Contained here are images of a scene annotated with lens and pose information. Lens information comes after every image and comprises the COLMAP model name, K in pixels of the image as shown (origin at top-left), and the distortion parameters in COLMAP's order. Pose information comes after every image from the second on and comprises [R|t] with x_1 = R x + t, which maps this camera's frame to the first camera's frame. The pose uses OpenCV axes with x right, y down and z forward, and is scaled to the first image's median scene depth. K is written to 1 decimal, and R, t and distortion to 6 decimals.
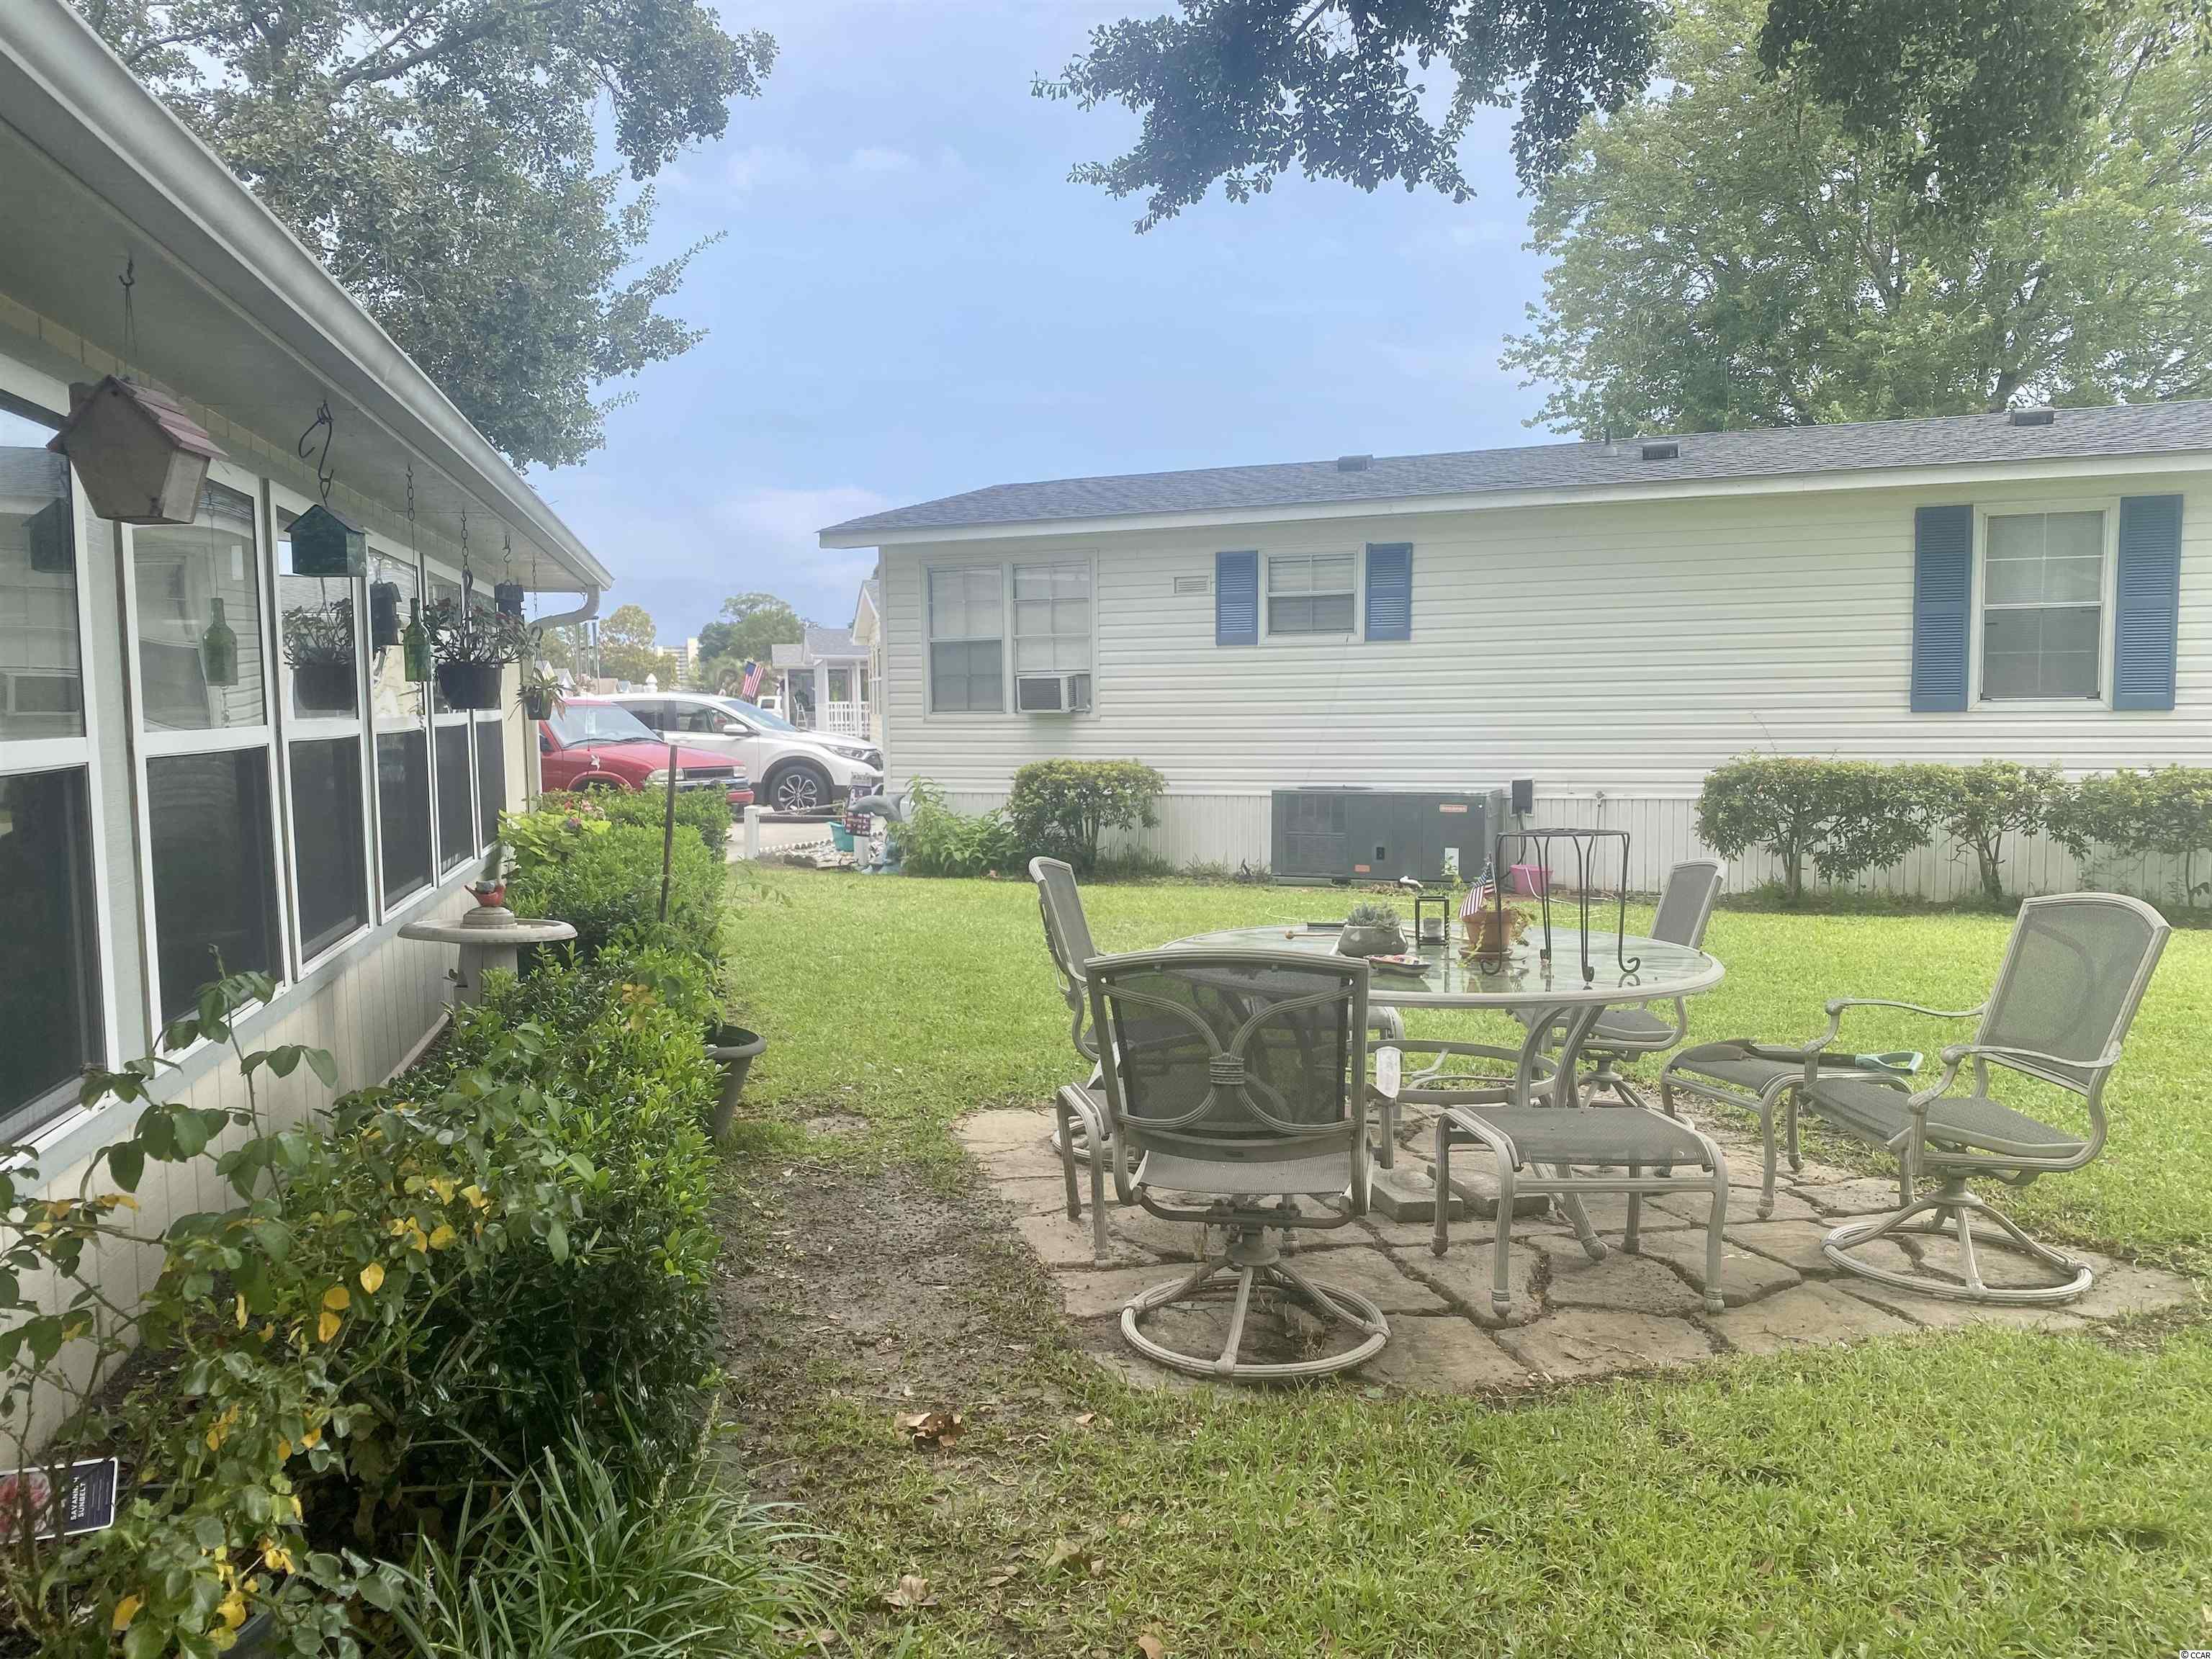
lens RADIAL K [[1677.7, 0, 1110.1], [0, 1677.7, 848.7], [0, 0, 1]] dist [0.001168, -0.001373]
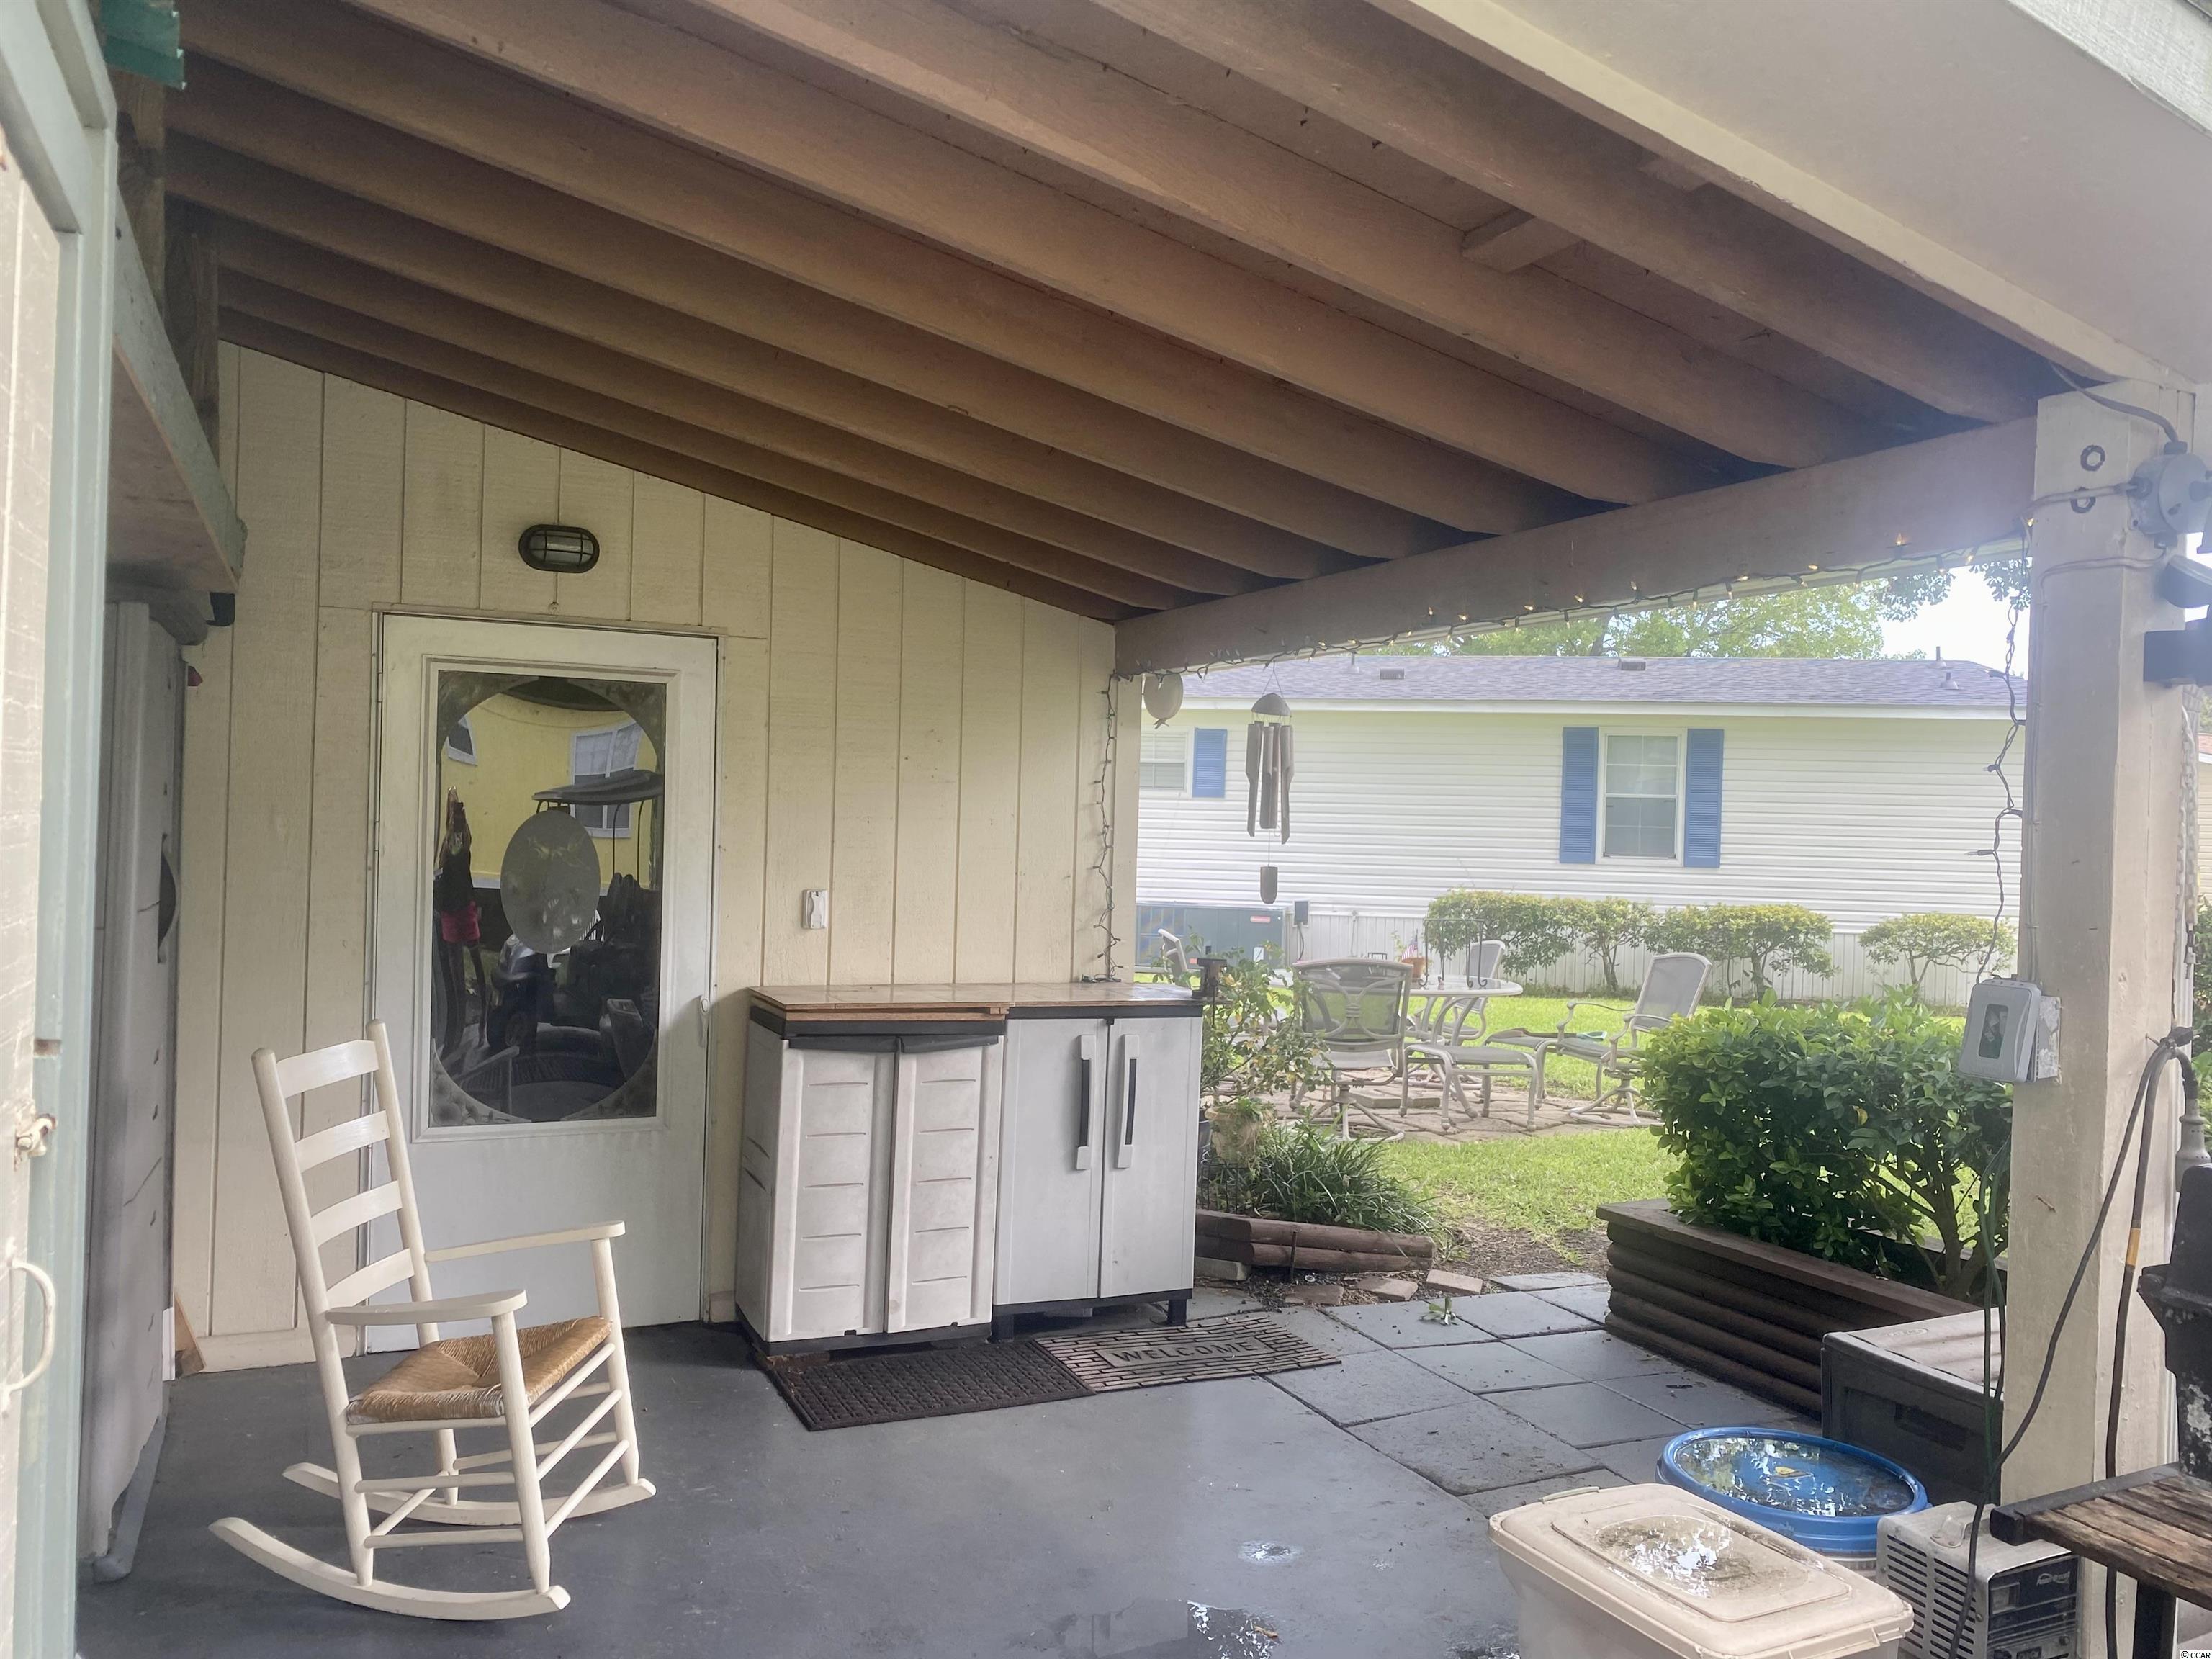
lens RADIAL K [[1677.7, 0, 1103.3], [0, 1677.7, 823.6], [0, 0, 1]] dist [0.001168, -0.001373]
pose [[0.978034, 0.040399, 0.204494, -0.229110], [-0.022579, 0.995799, -0.088736, 0.025328], [-0.207219, 0.082169, 0.974838, -0.376086]]
